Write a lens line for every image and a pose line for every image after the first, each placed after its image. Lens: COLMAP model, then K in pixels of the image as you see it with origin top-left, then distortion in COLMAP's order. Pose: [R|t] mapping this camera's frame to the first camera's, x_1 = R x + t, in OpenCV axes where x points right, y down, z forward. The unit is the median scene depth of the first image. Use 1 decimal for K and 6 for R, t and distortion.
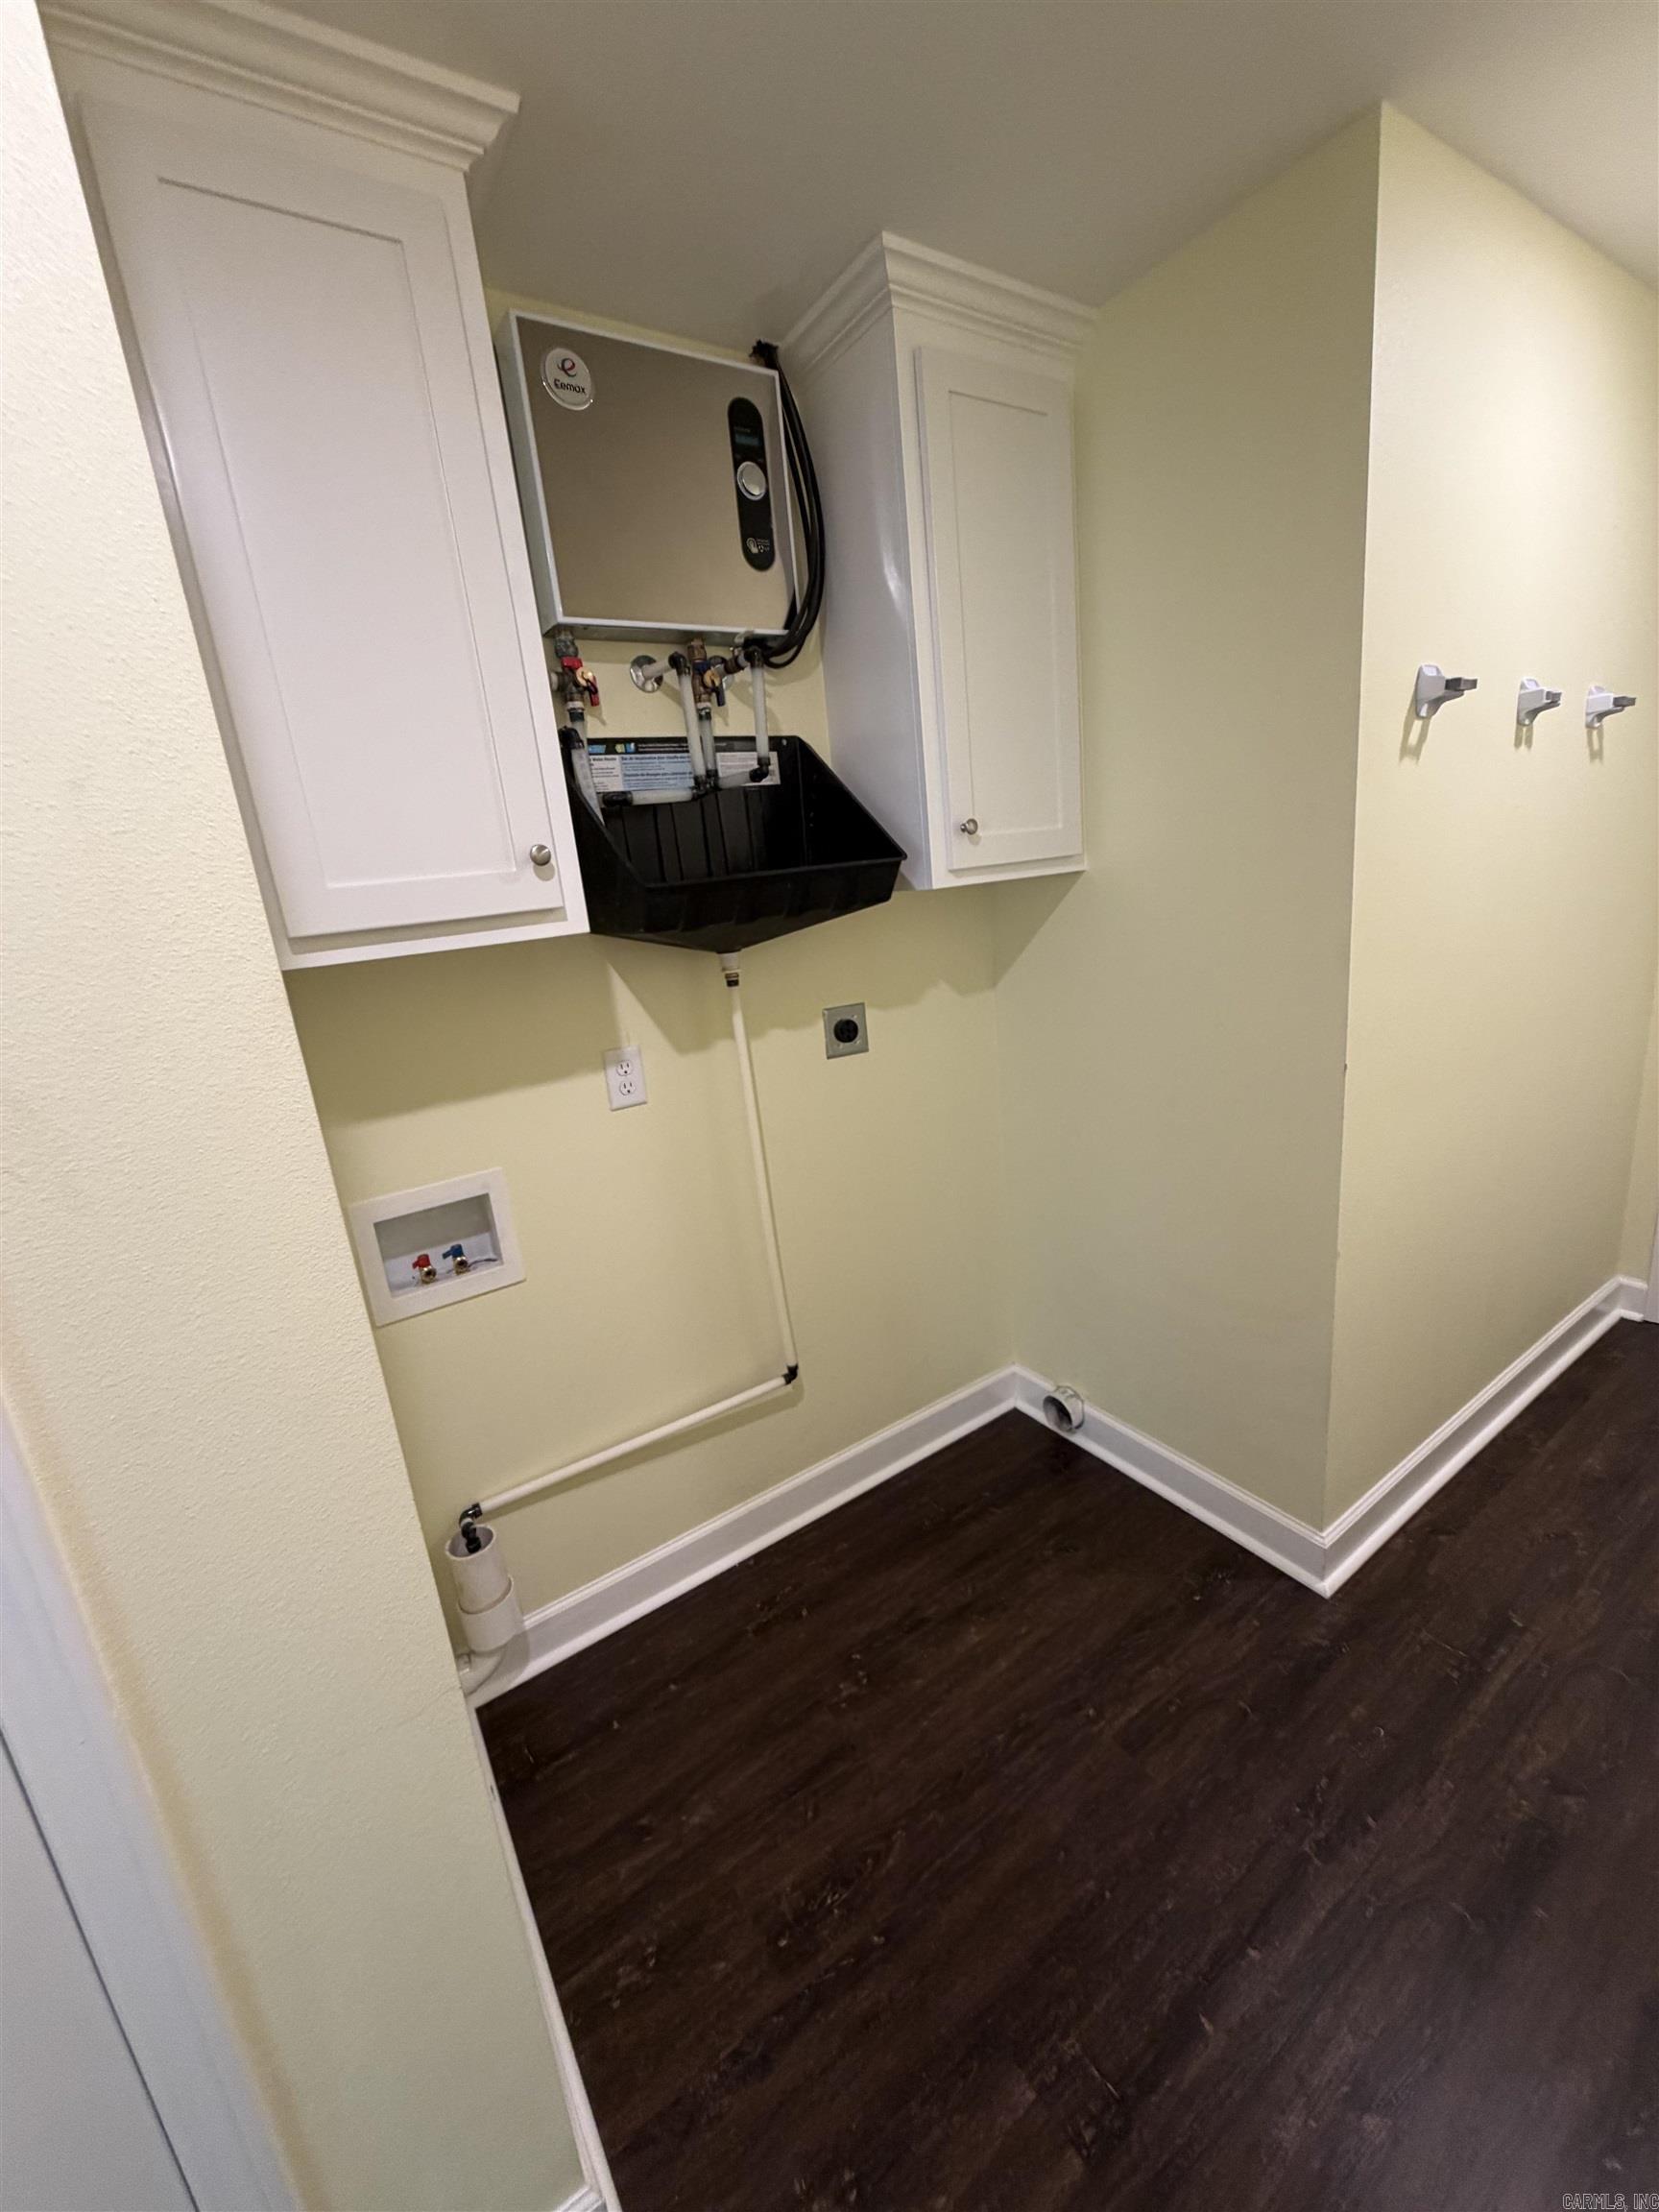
lens RADIAL K [[883.0, 0, 828.4], [0, 883.0, 1097.8], [0, 0, 1]] dist [0.001907, 0.000020]
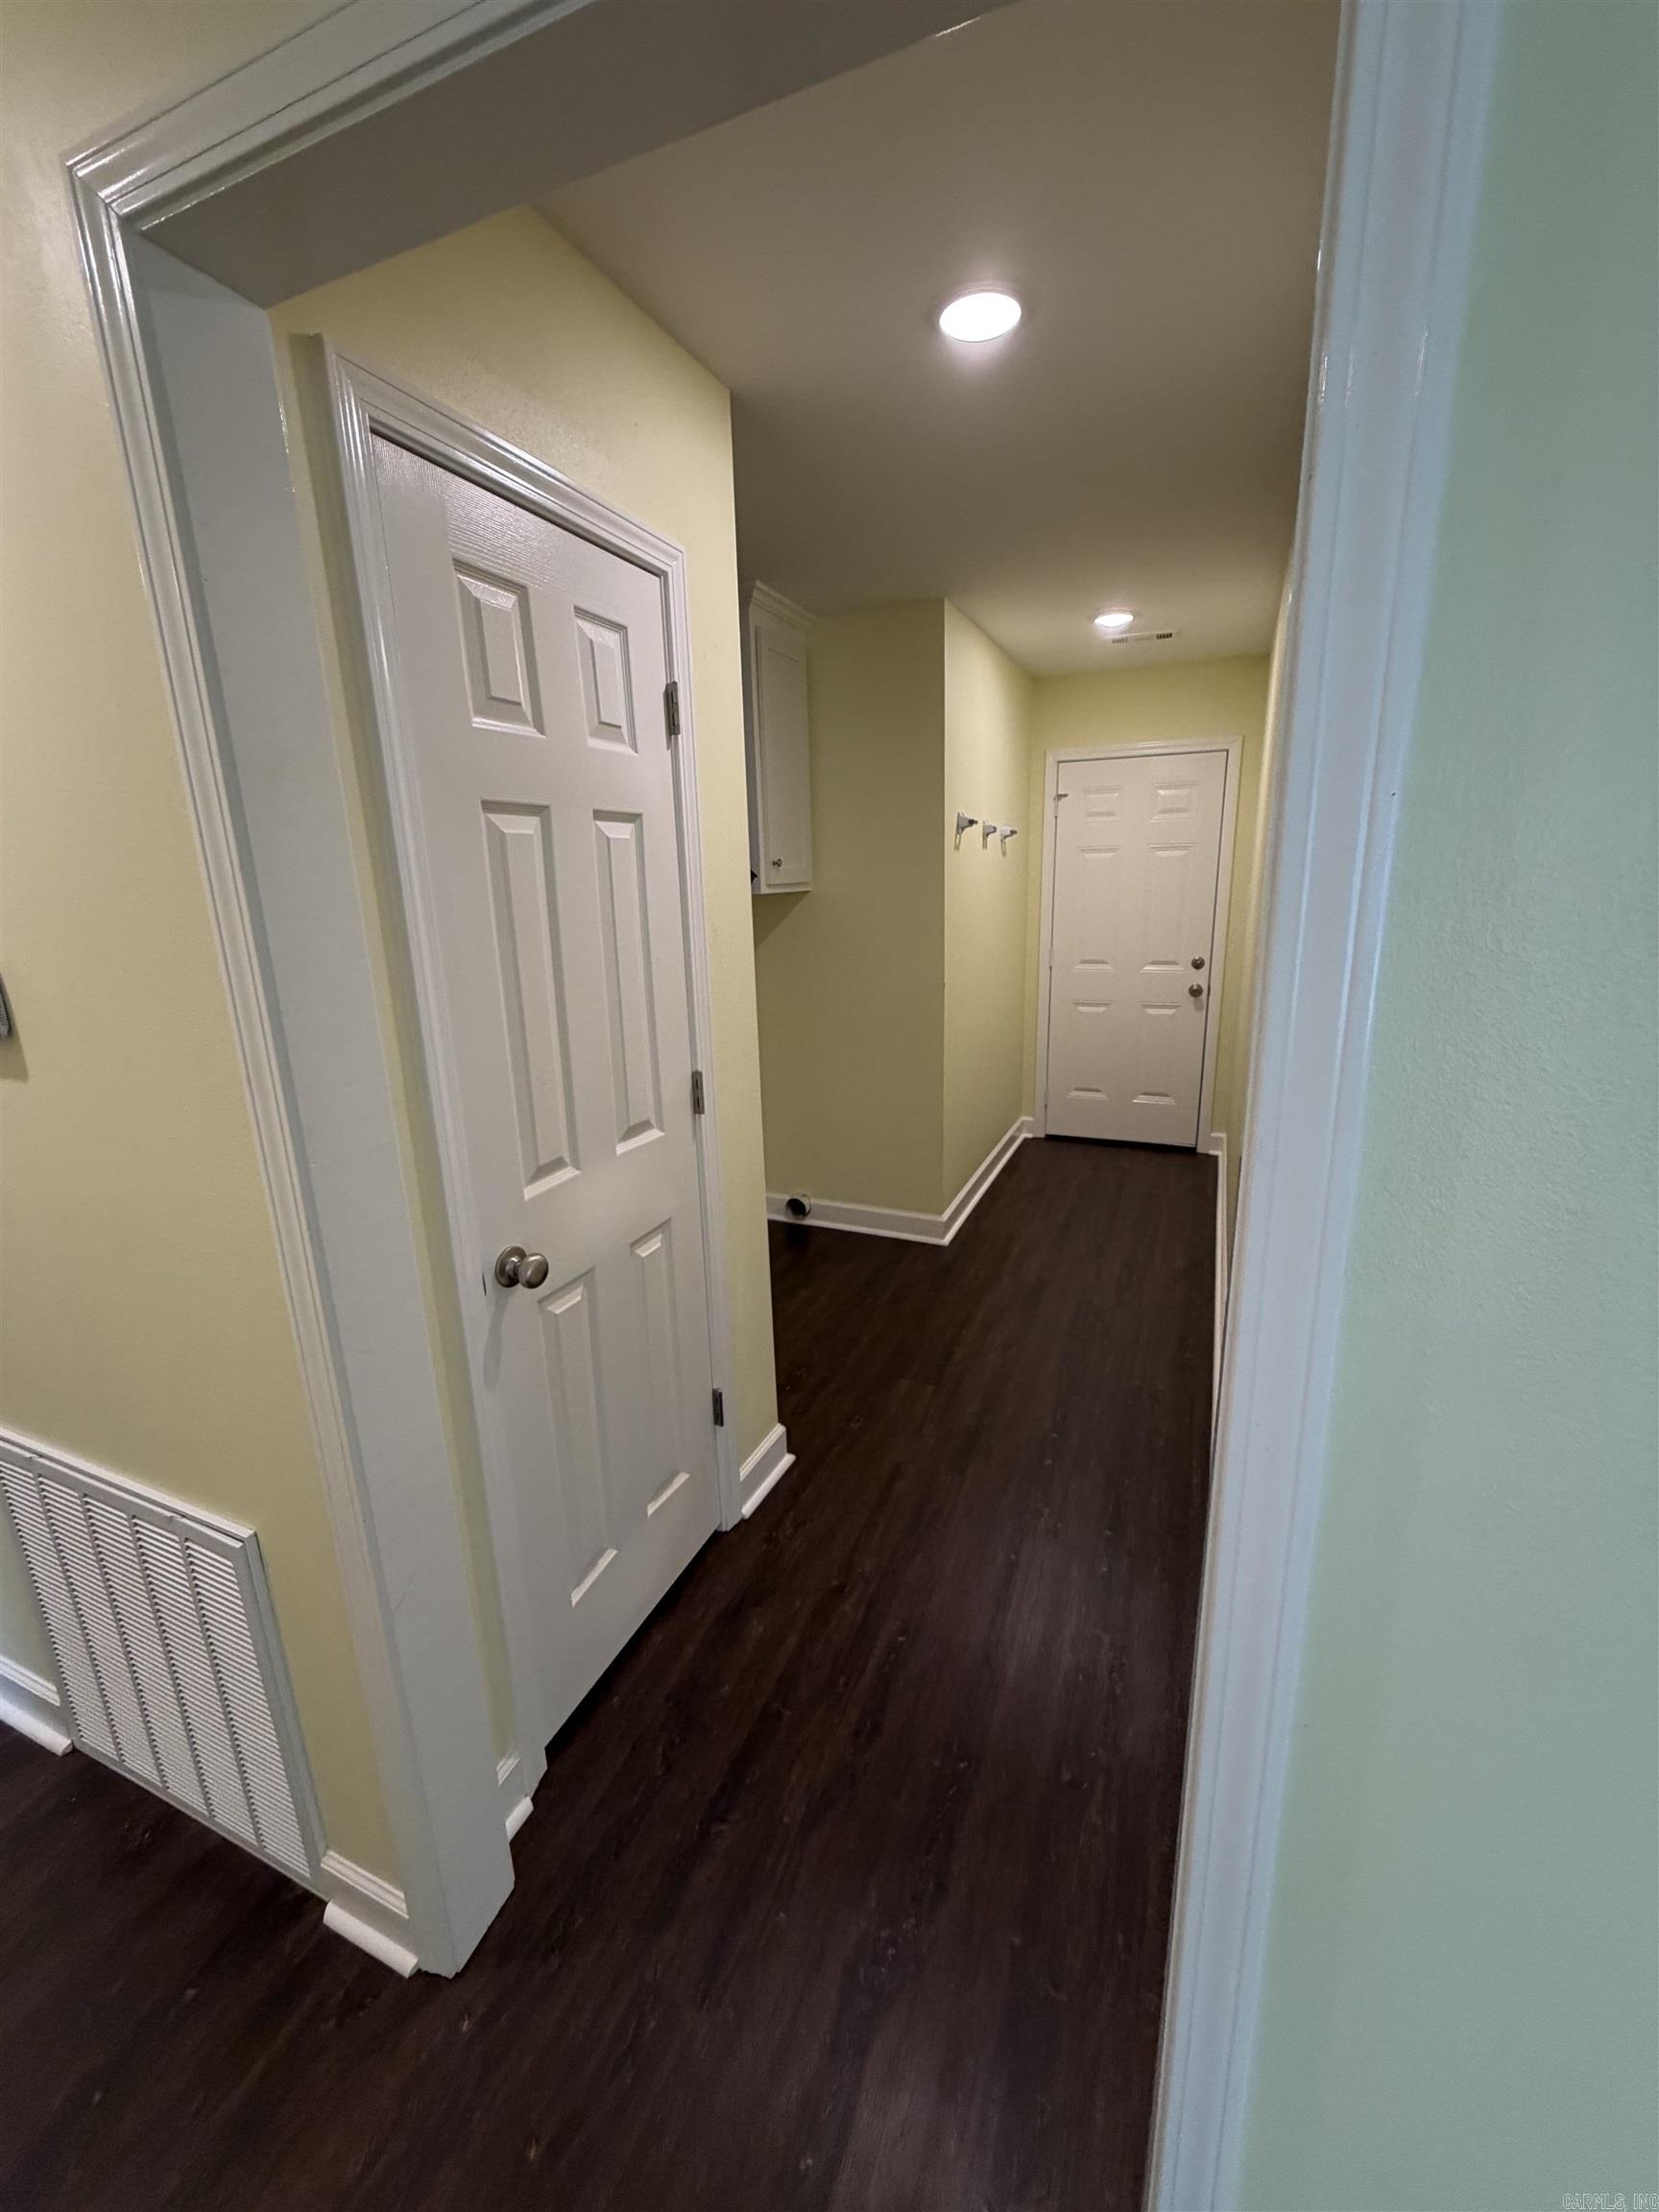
lens RADIAL K [[883.3, 0, 826.5], [0, 883.3, 1101.5], [0, 0, 1]] dist [0.003002, 0.000547]
pose [[0.838840, -0.059959, 0.541066, -0.803661], [0.078212, 0.996878, -0.010785, 0.234618], [-0.538730, 0.051365, 0.840911, -0.633618]]
